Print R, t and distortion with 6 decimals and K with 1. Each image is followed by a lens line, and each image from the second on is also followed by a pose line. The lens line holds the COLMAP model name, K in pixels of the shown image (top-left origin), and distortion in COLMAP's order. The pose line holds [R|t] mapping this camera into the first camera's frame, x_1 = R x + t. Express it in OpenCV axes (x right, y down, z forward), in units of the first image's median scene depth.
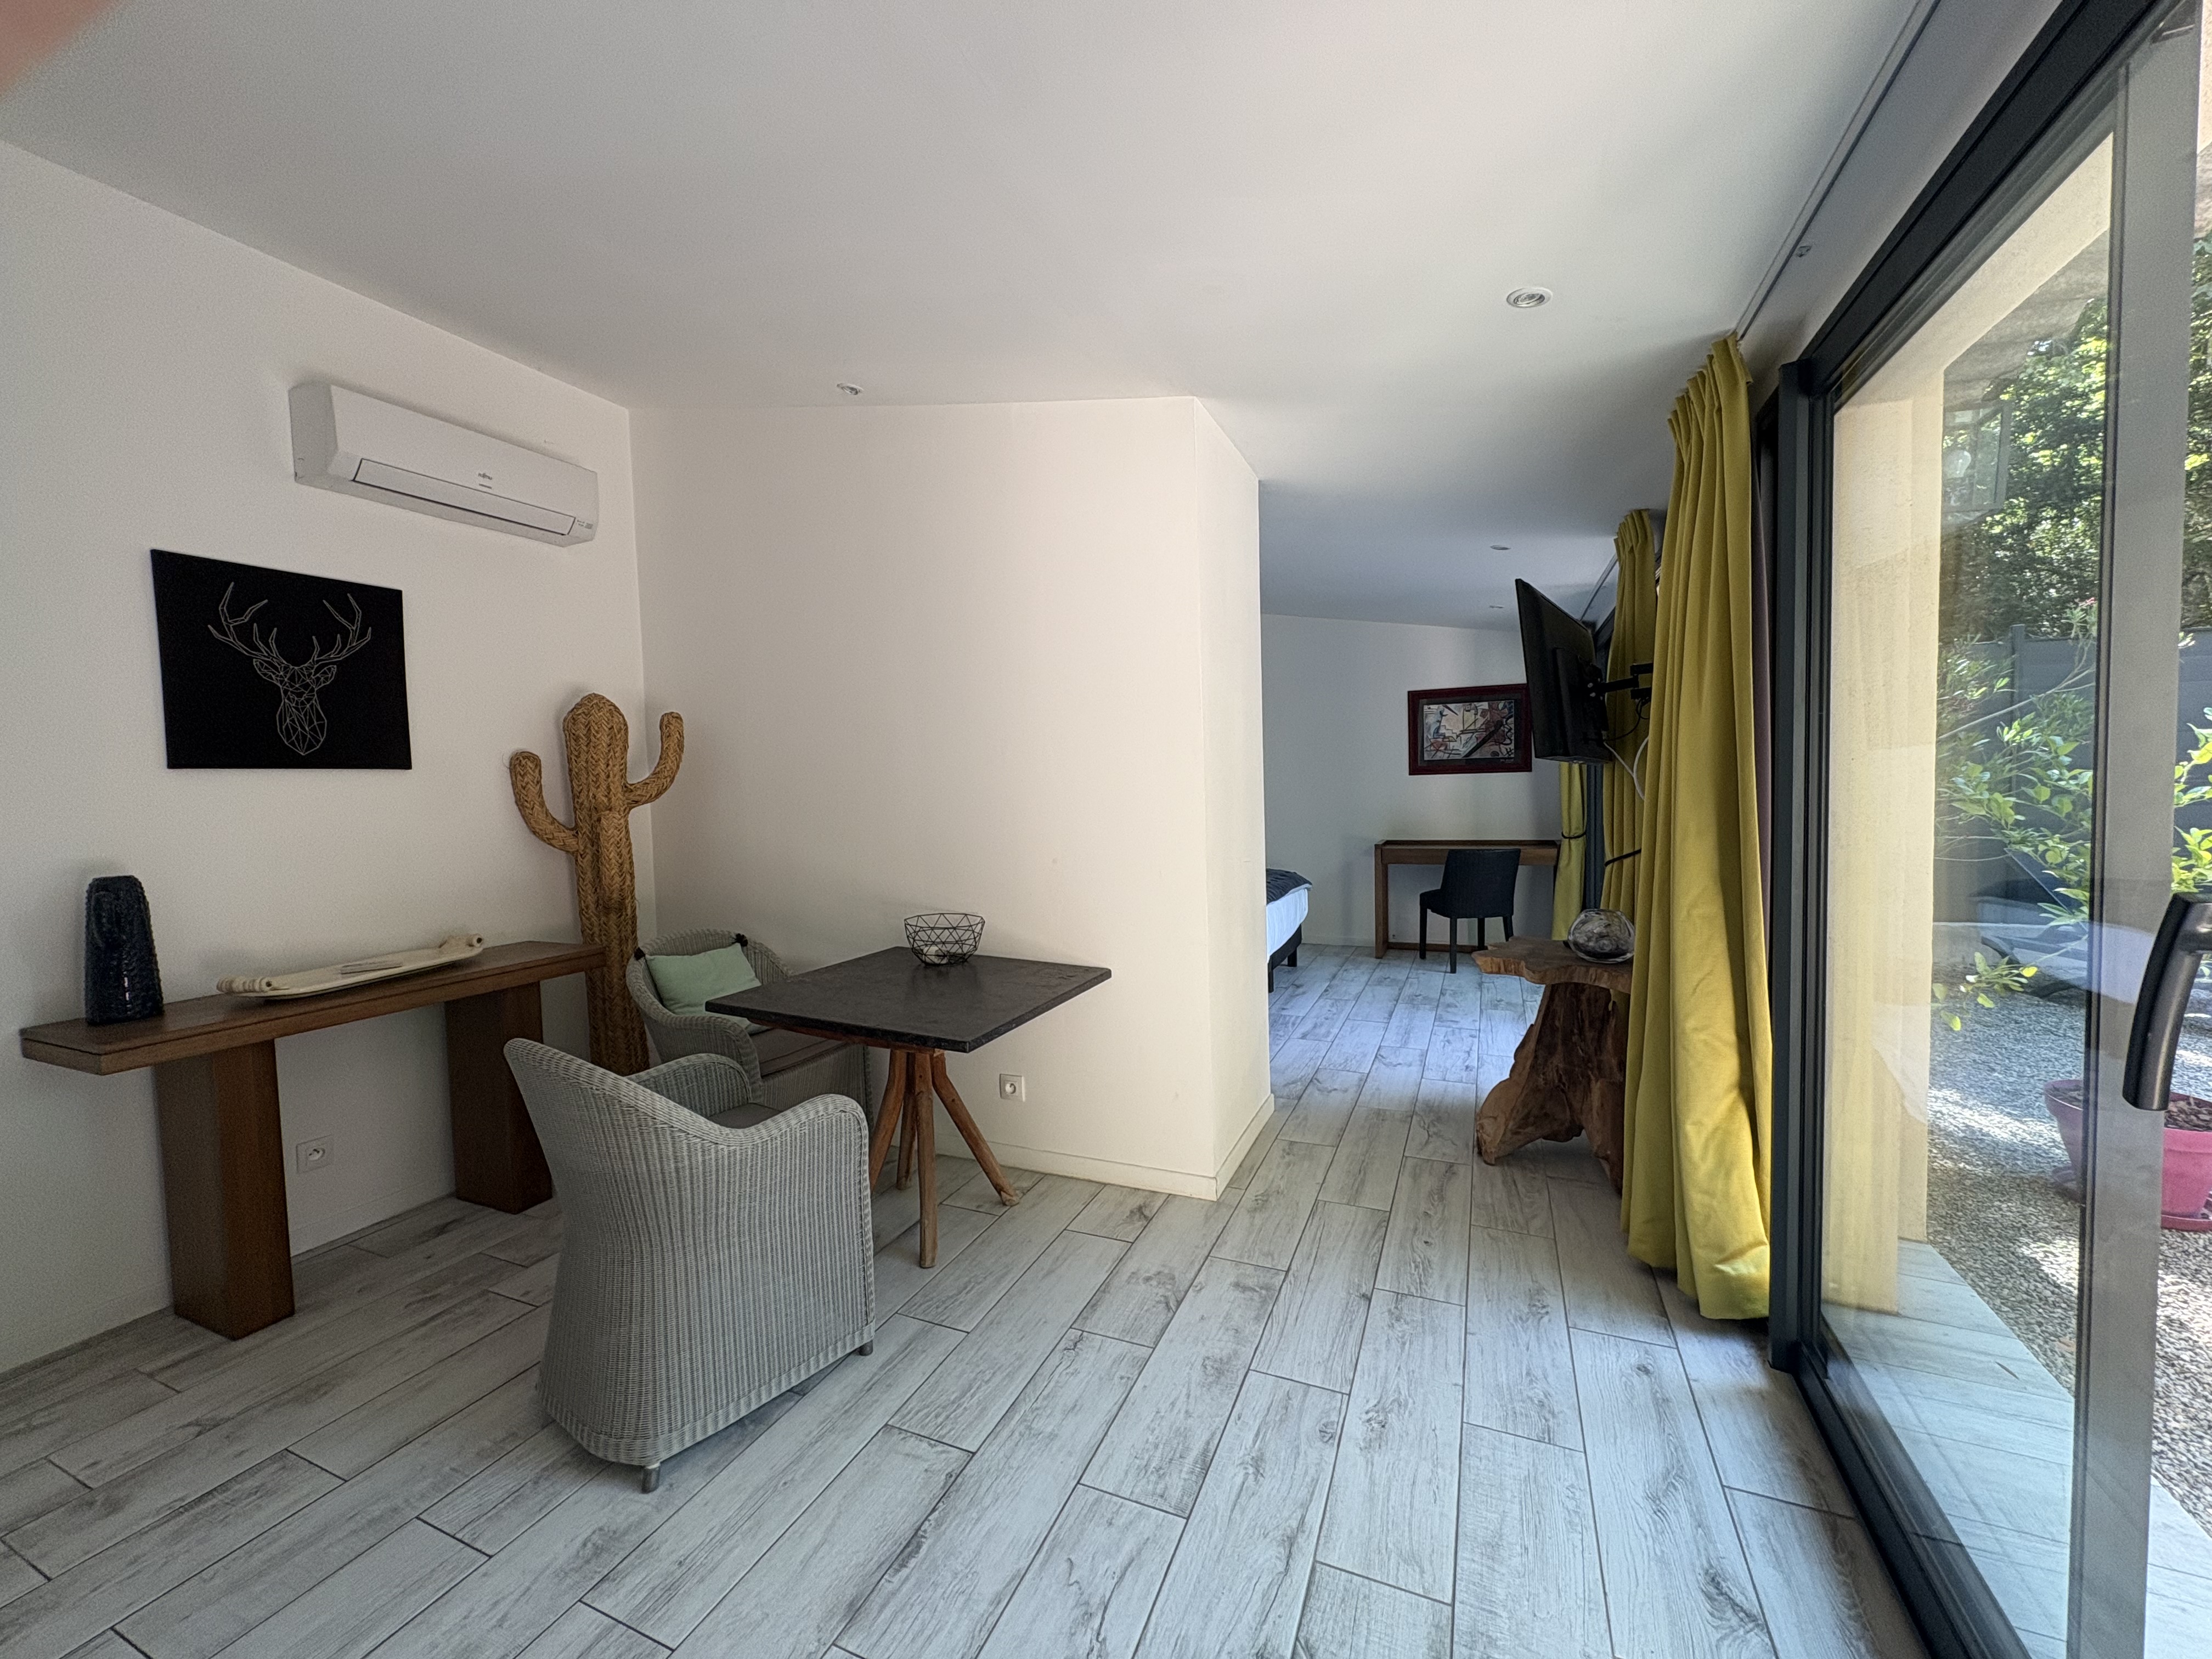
lens RADIAL K [[884.0, 0, 1098.8], [0, 884.0, 839.0], [0, 0, 1]] dist [0.004086, -0.000626]
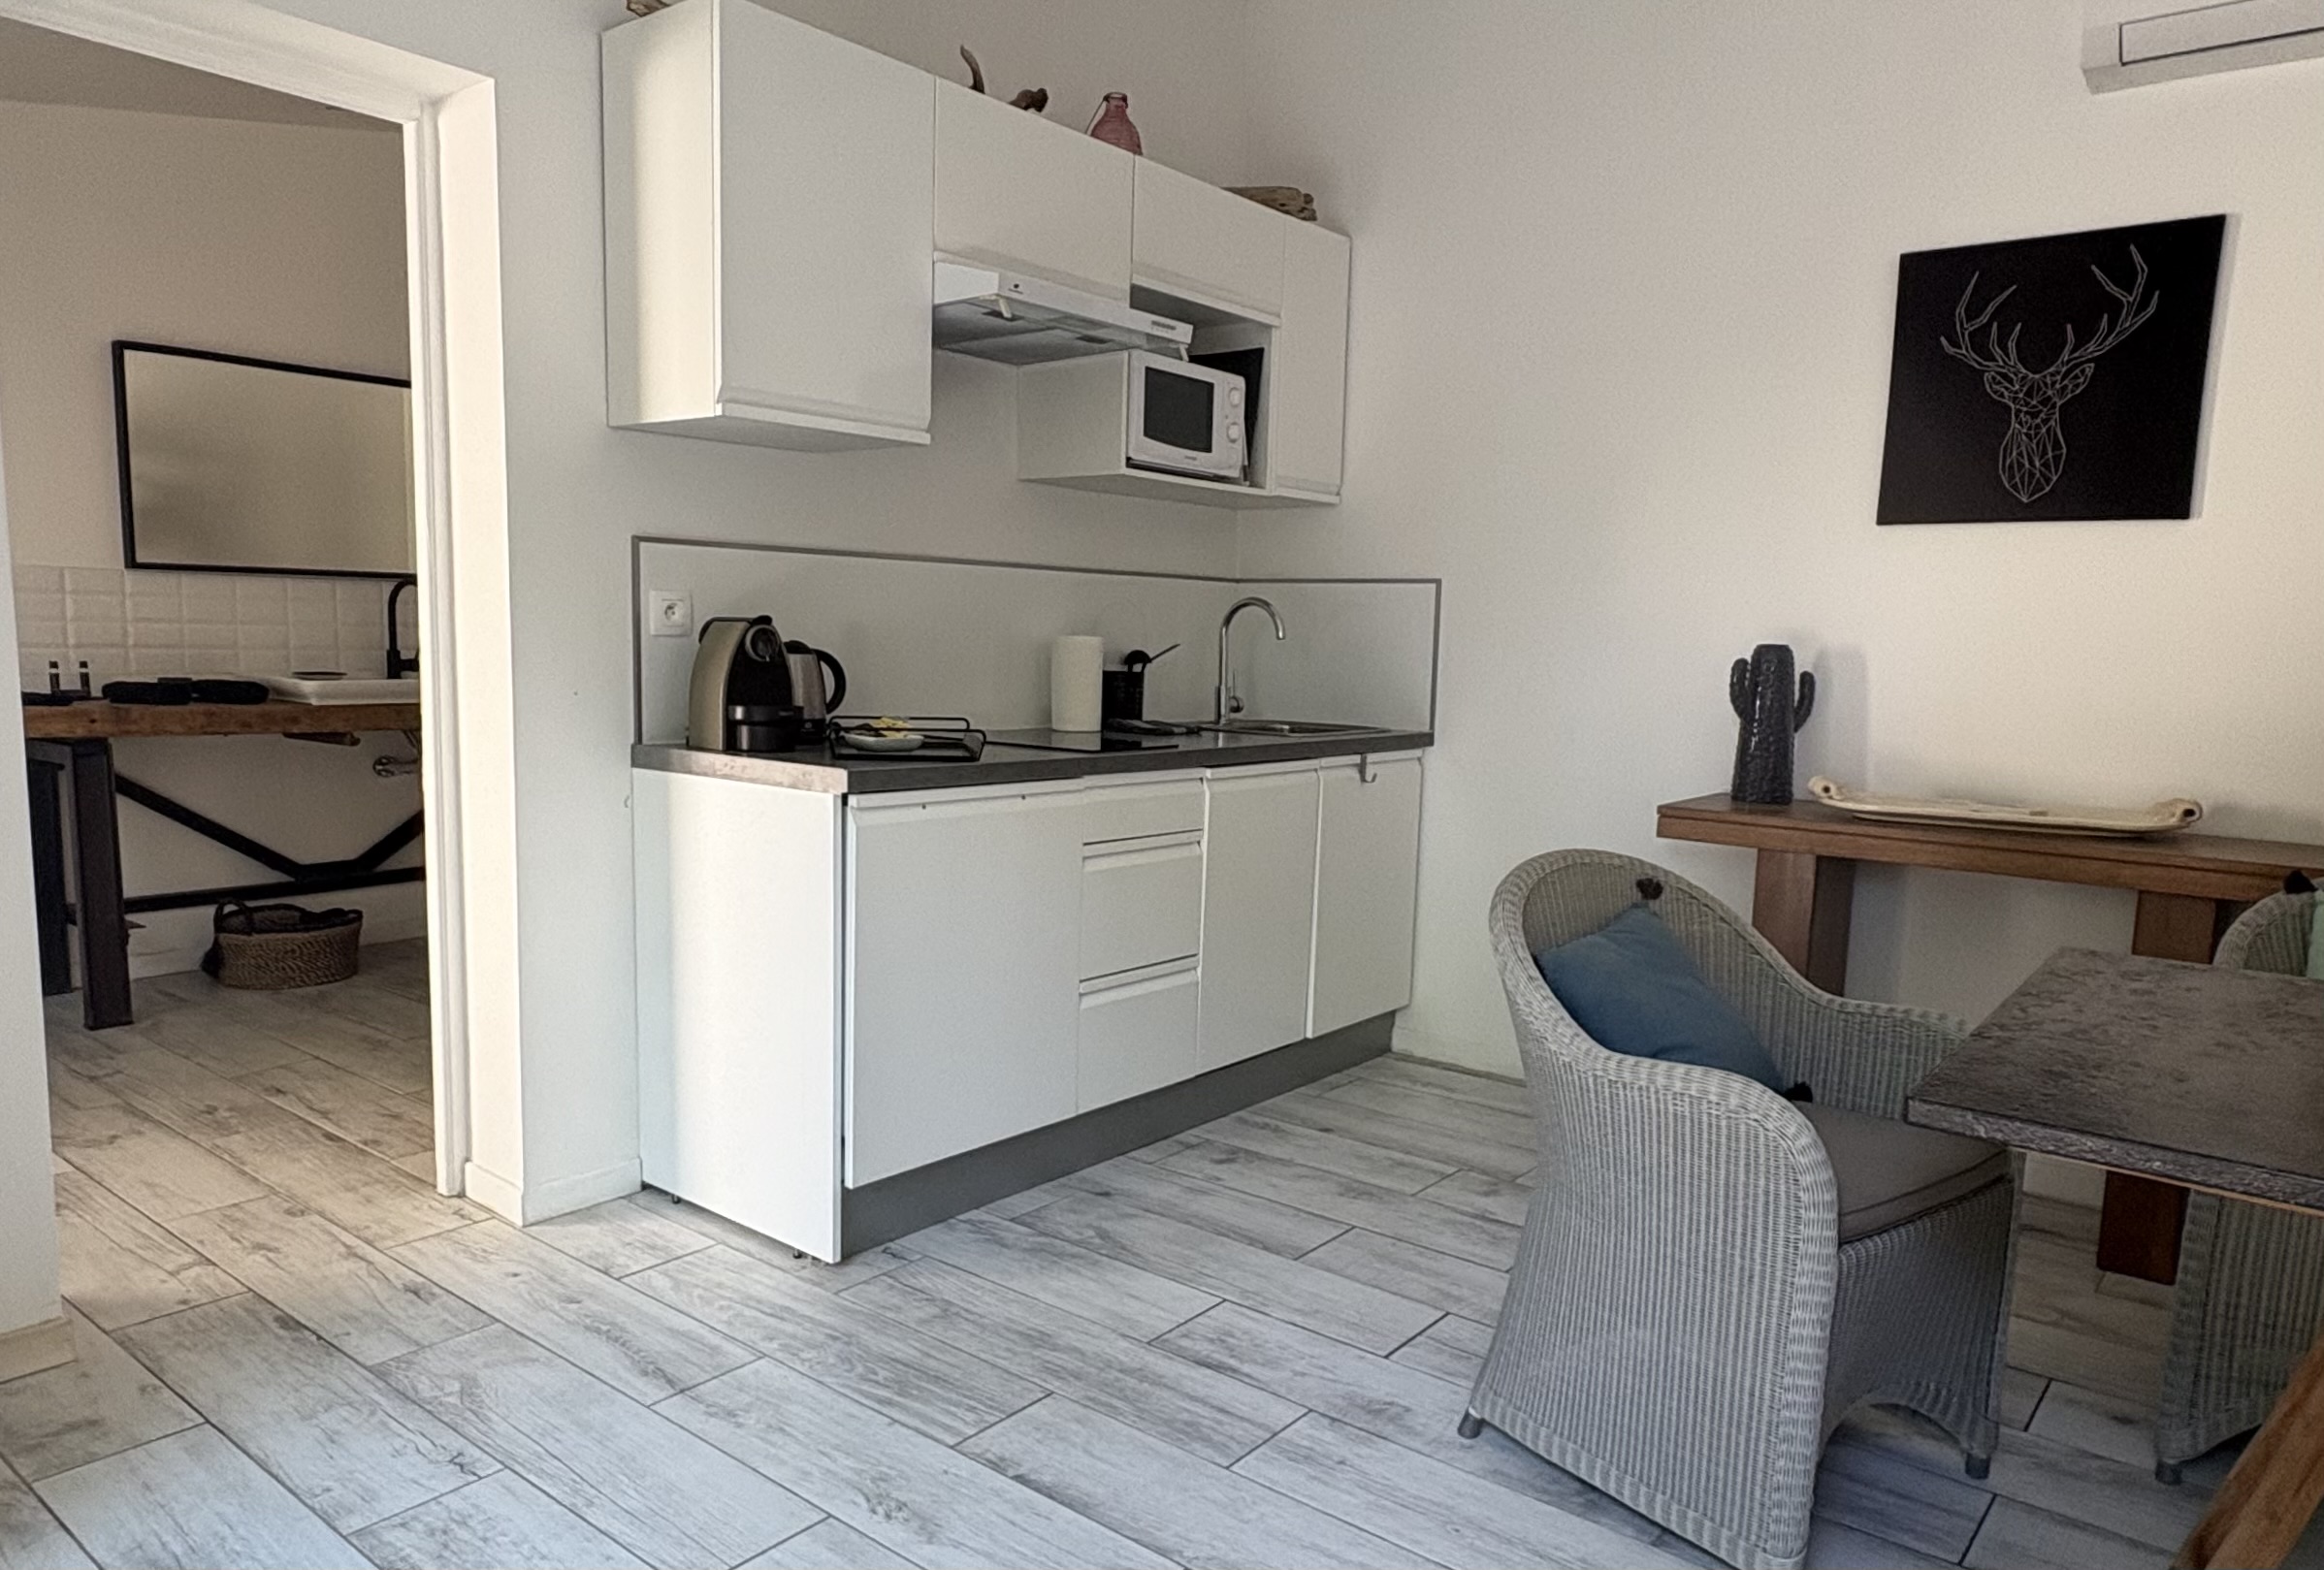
lens RADIAL K [[1452.2, 0, 1078.0], [0, 1452.2, 851.2], [0, 0, 1]] dist [-0.009101, -0.001580]
pose [[-0.273908, 0.168123, -0.946947, 0.474673], [-0.080691, 0.977114, 0.196819, 0.012245], [0.958365, 0.130321, -0.254074, 0.636810]]
